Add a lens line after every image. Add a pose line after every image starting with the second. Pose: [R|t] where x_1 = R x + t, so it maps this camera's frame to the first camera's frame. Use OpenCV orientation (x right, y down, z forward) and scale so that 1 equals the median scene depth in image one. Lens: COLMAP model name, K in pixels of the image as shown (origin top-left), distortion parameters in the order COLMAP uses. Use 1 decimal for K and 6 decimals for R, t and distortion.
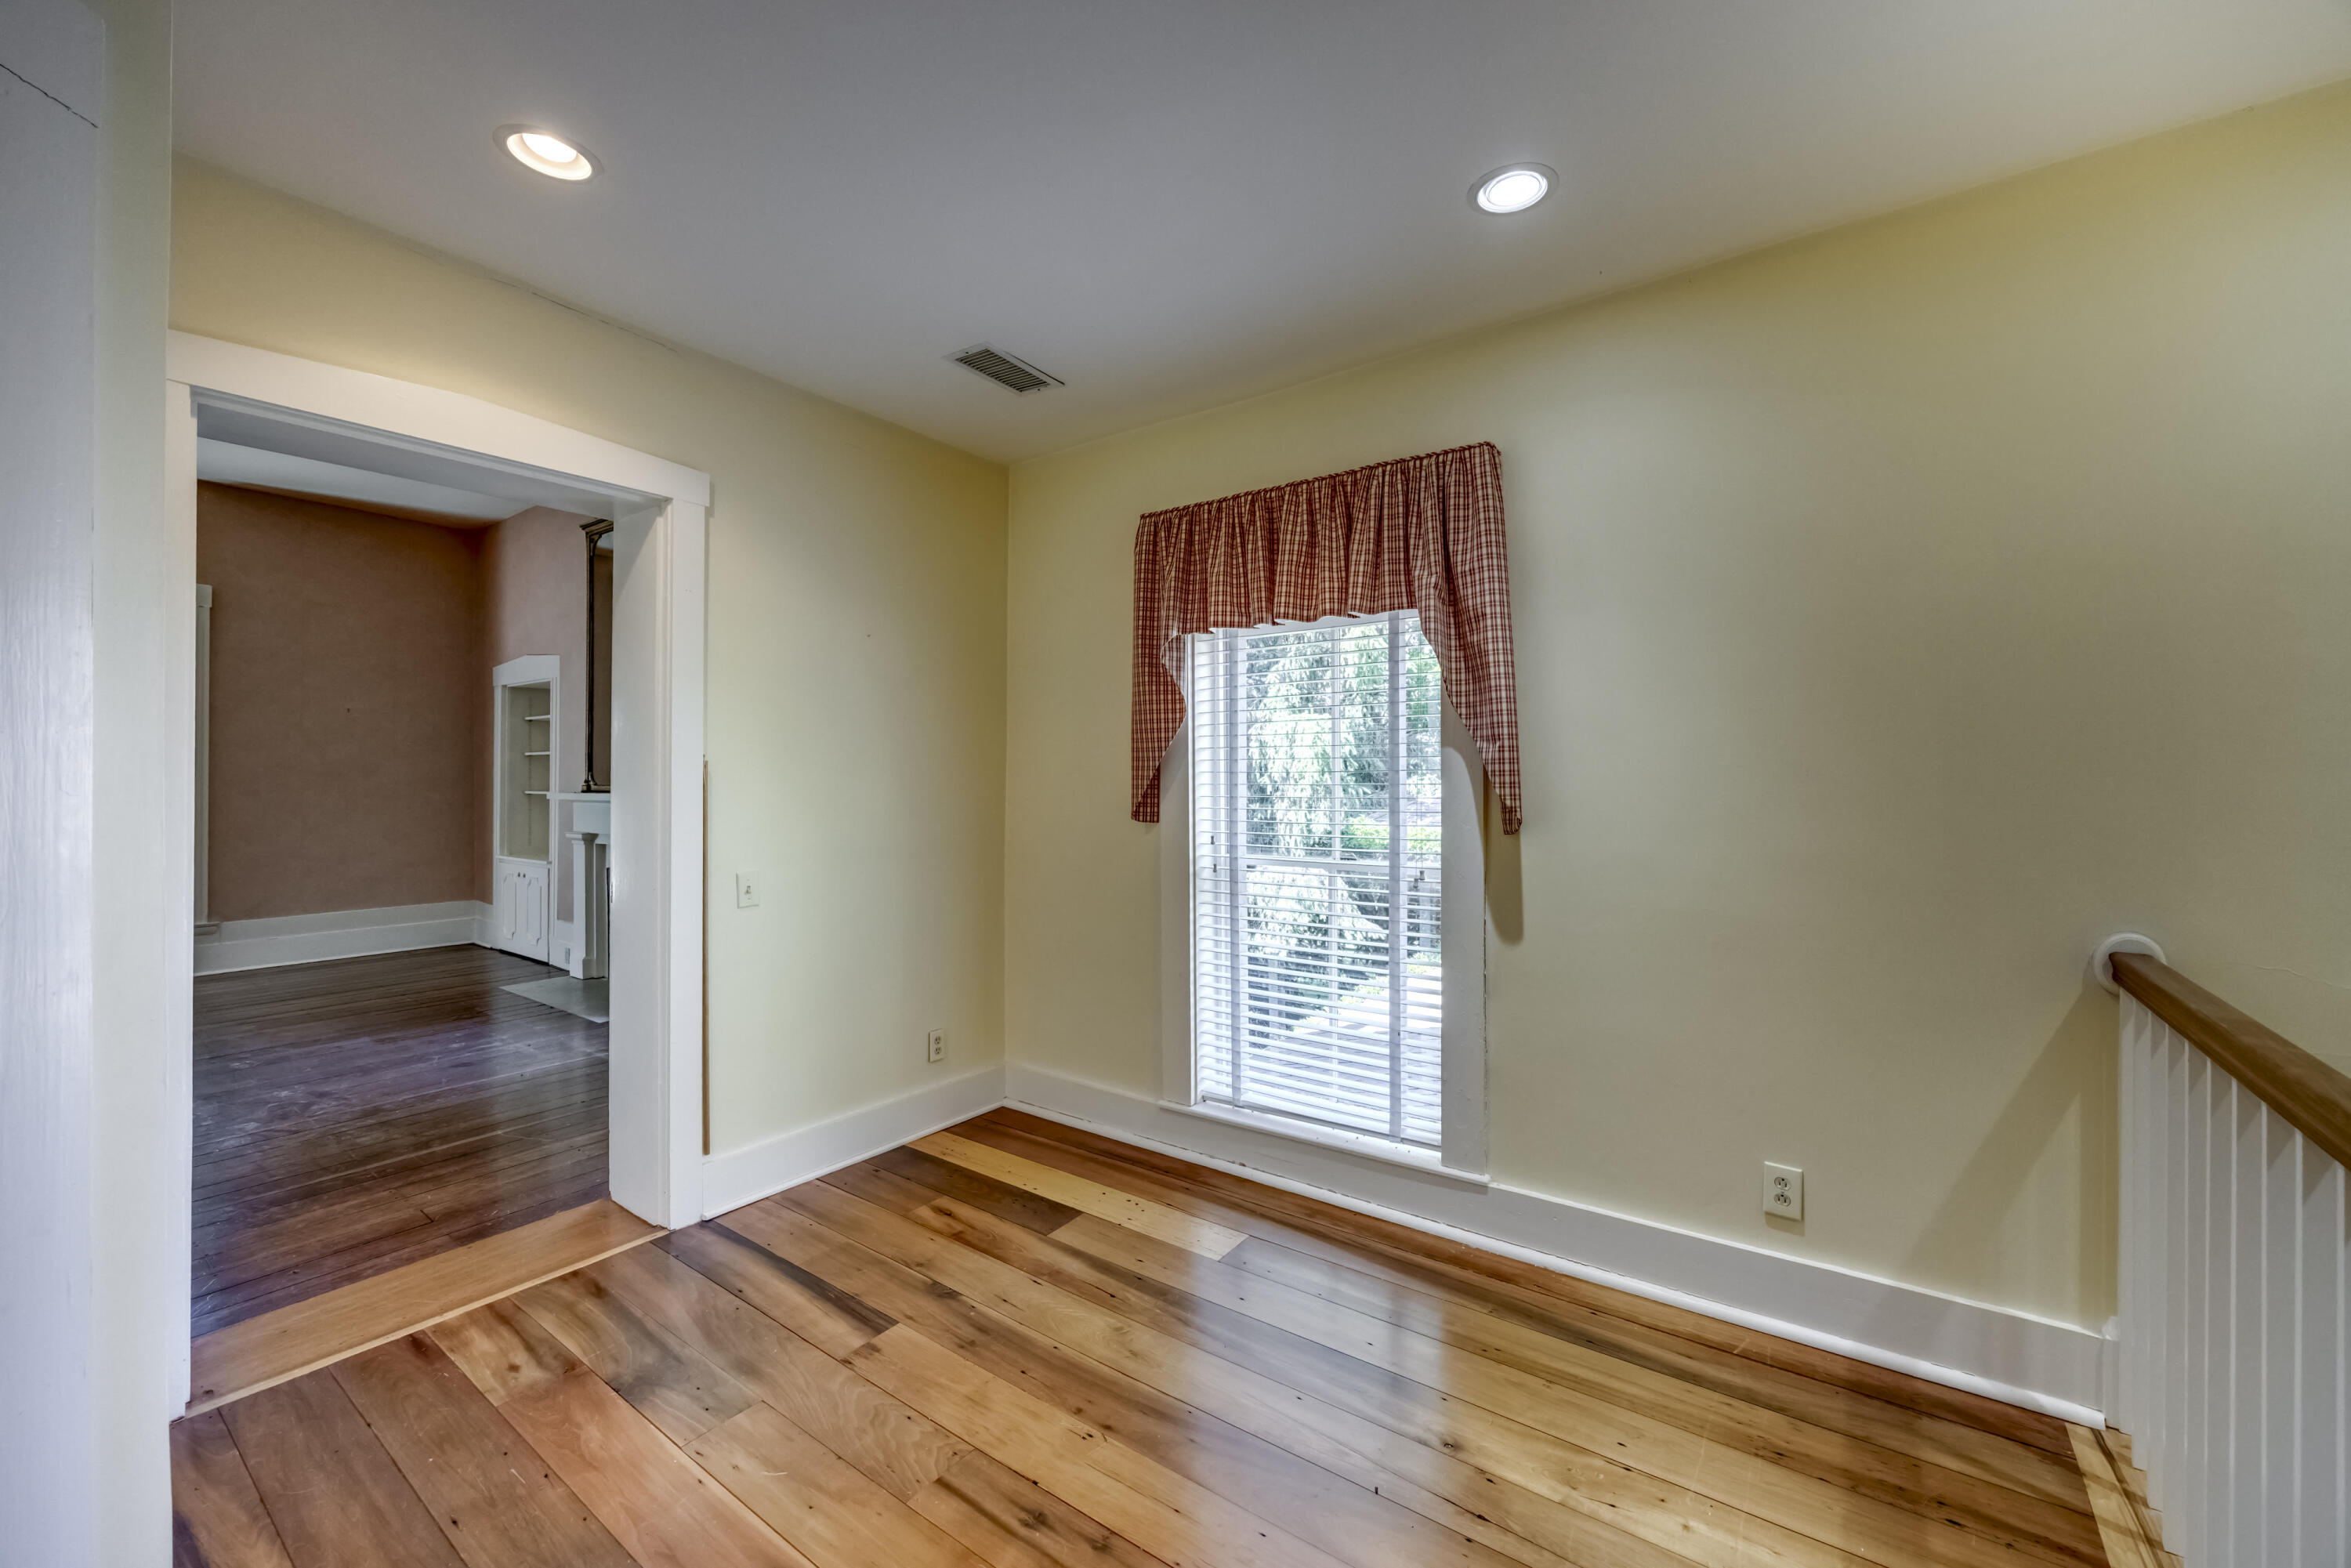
lens RADIAL K [[897.6, 0, 1189.1], [0, 897.6, 771.6], [0, 0, 1]] dist [-0.007288, 0.001122]
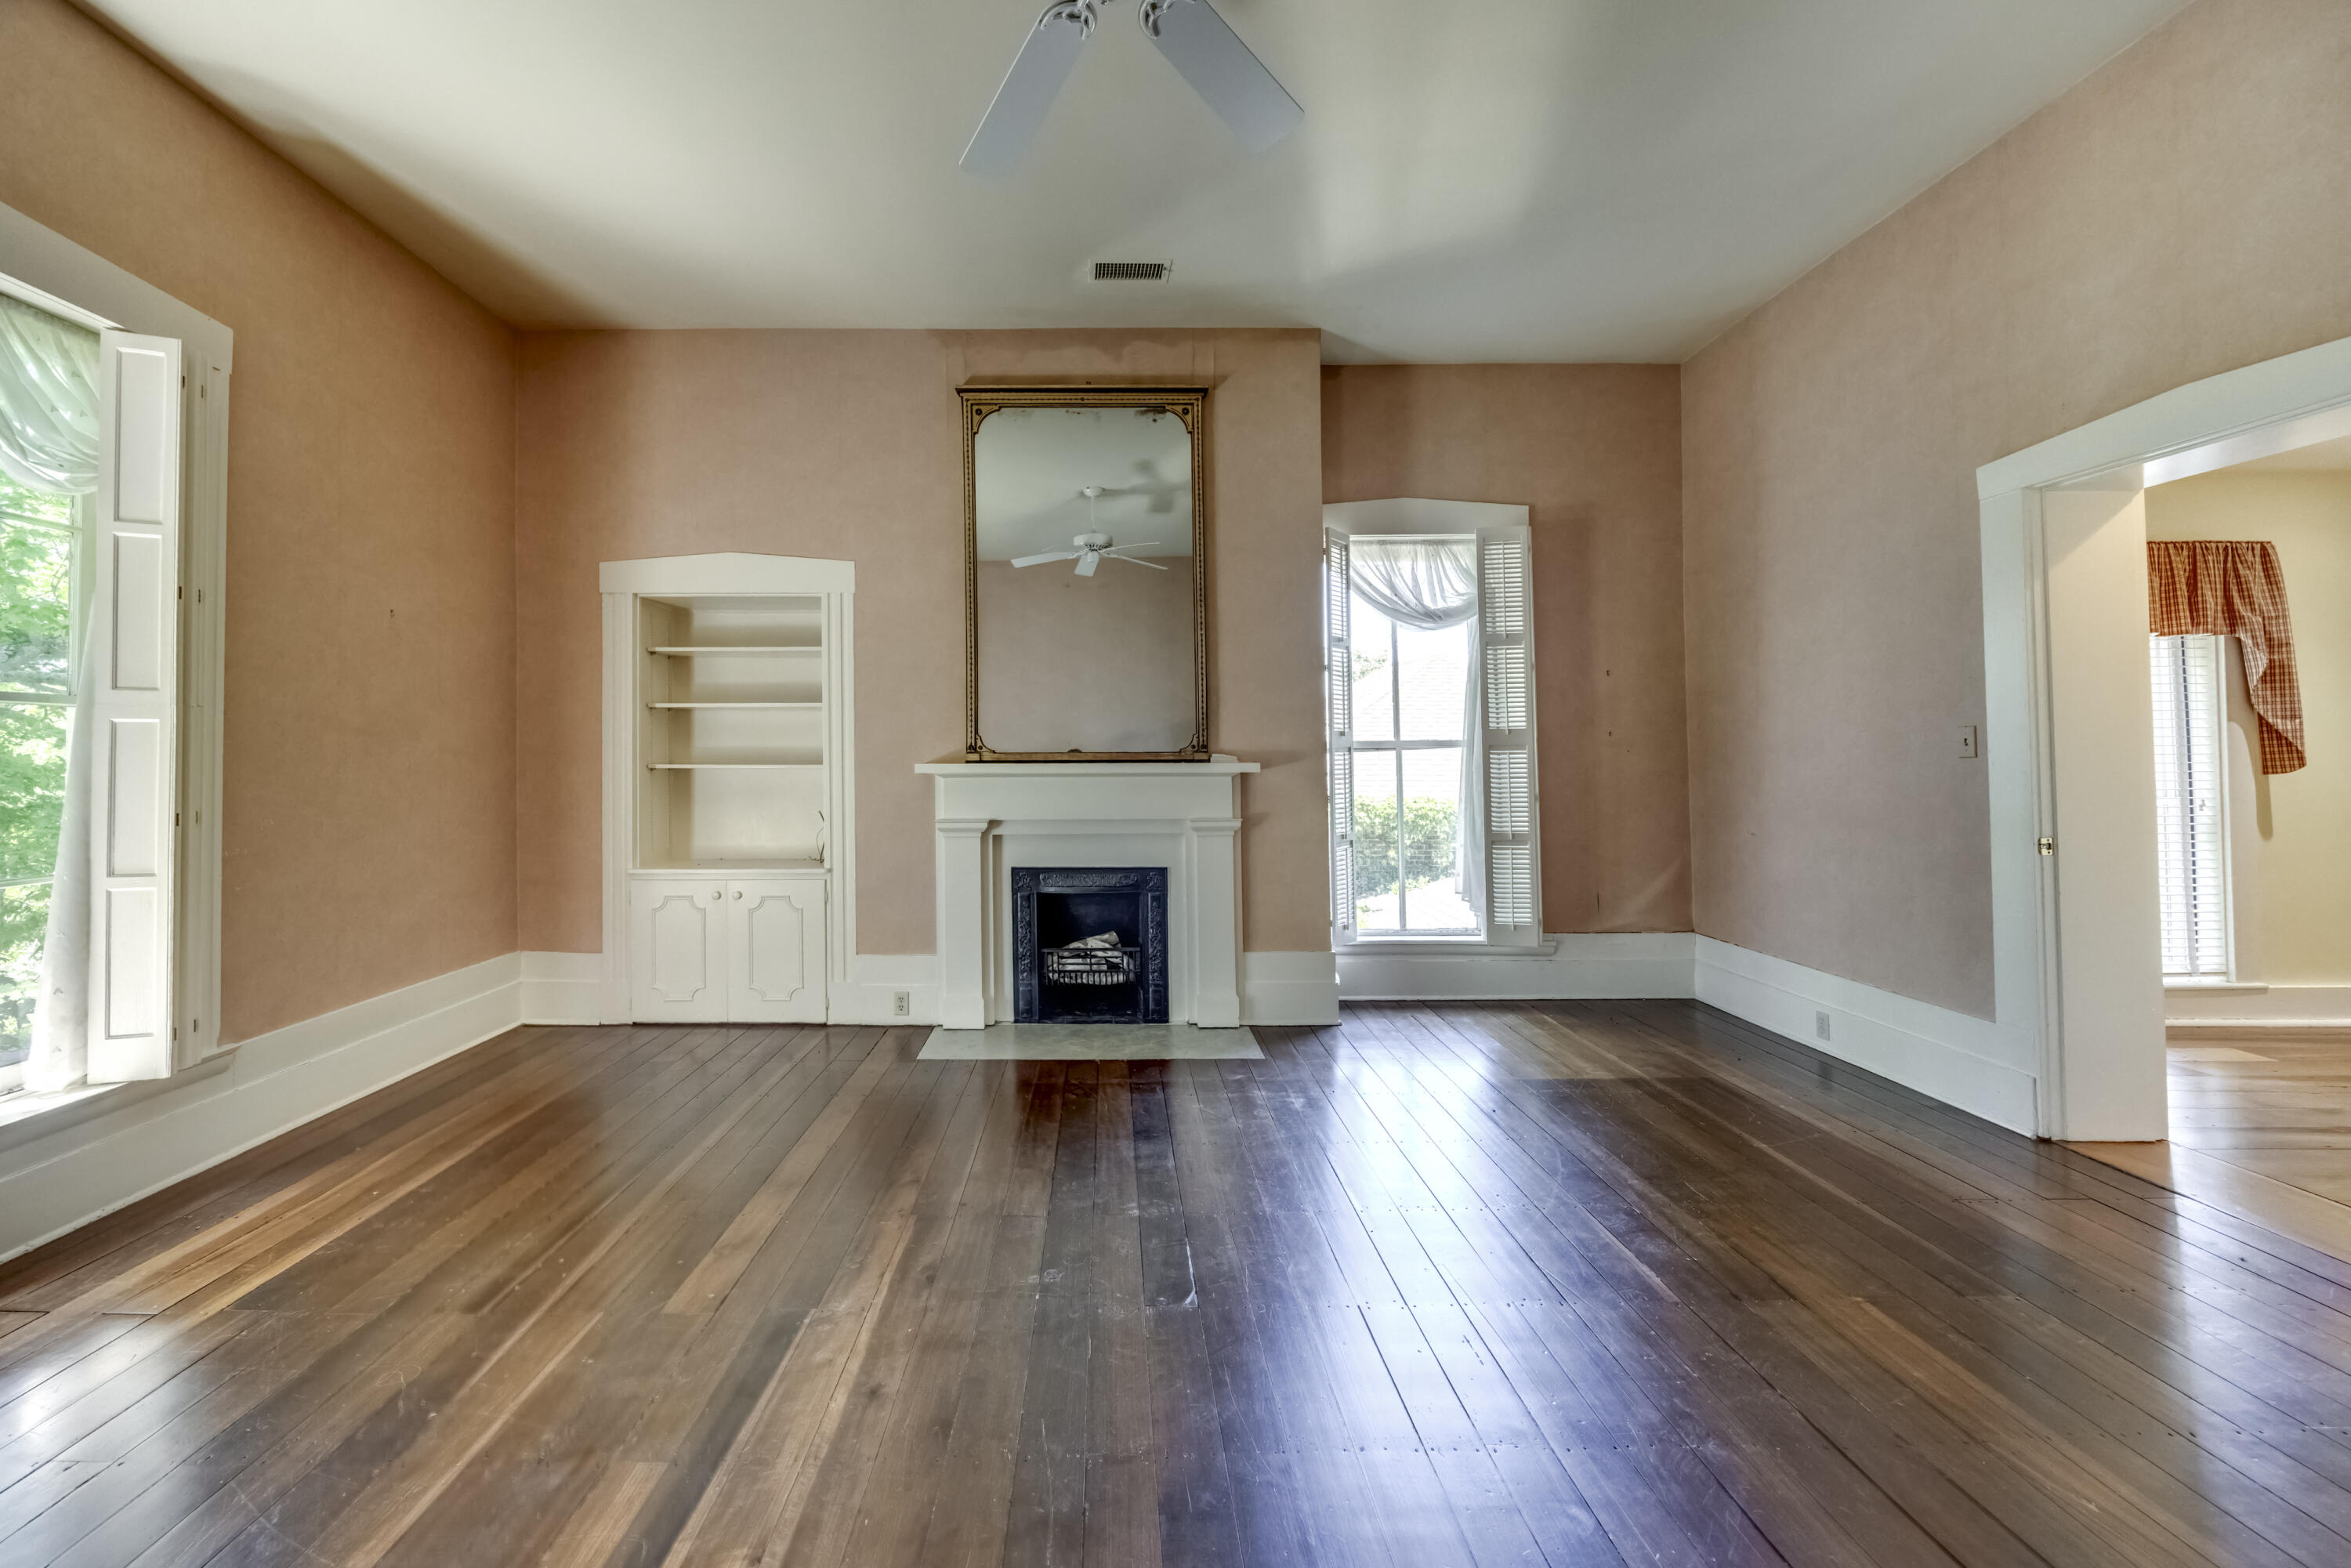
lens RADIAL K [[922.7, 0, 1085.5], [0, 922.7, 731.6], [0, 0, 1]] dist [-0.003701, -0.000003]
pose [[0.828031, 0.013140, 0.560528, -2.347934], [0.000680, 0.999701, -0.024439, 0.037621], [-0.560682, 0.020618, 0.827775, 0.812086]]
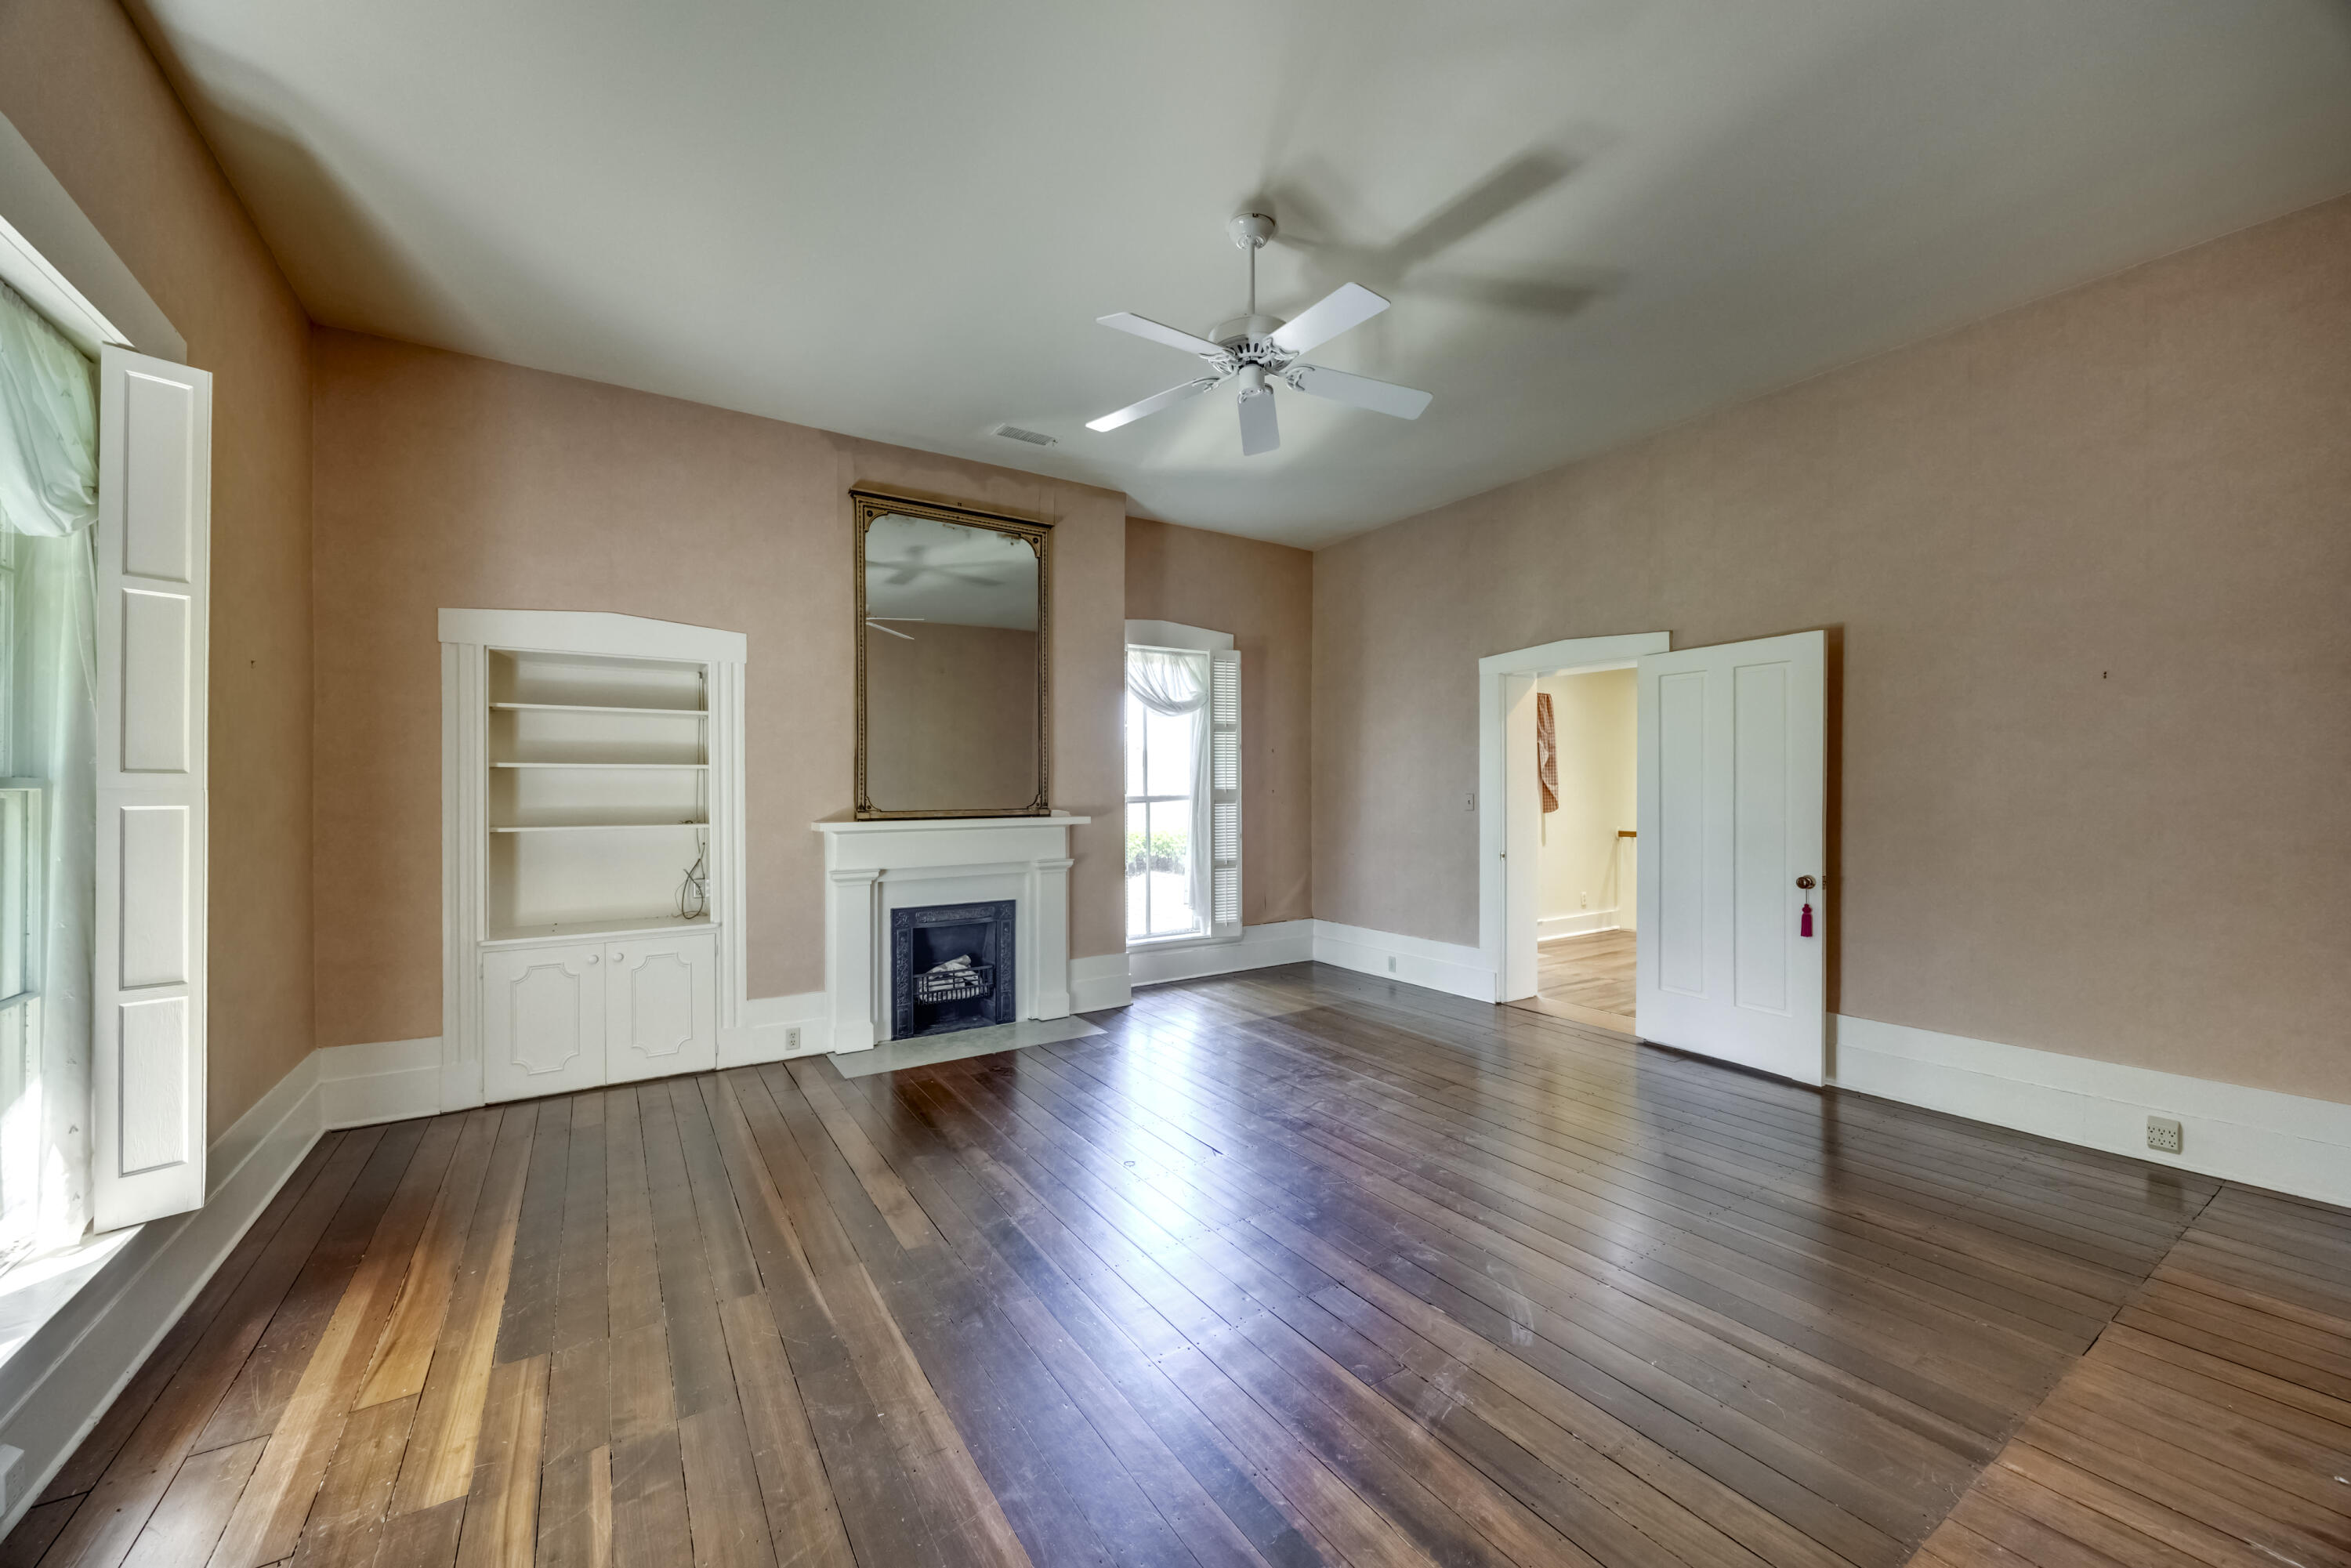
lens RADIAL K [[895.5, 0, 1175.2], [0, 895.5, 783.1], [0, 0, 1]] dist [-0.003983, 0.000543]
pose [[0.374349, 0.001890, 0.927286, -3.072218], [-0.000844, 0.999998, -0.001697, -0.022832], [-0.927288, -0.000147, 0.374350, 1.013713]]
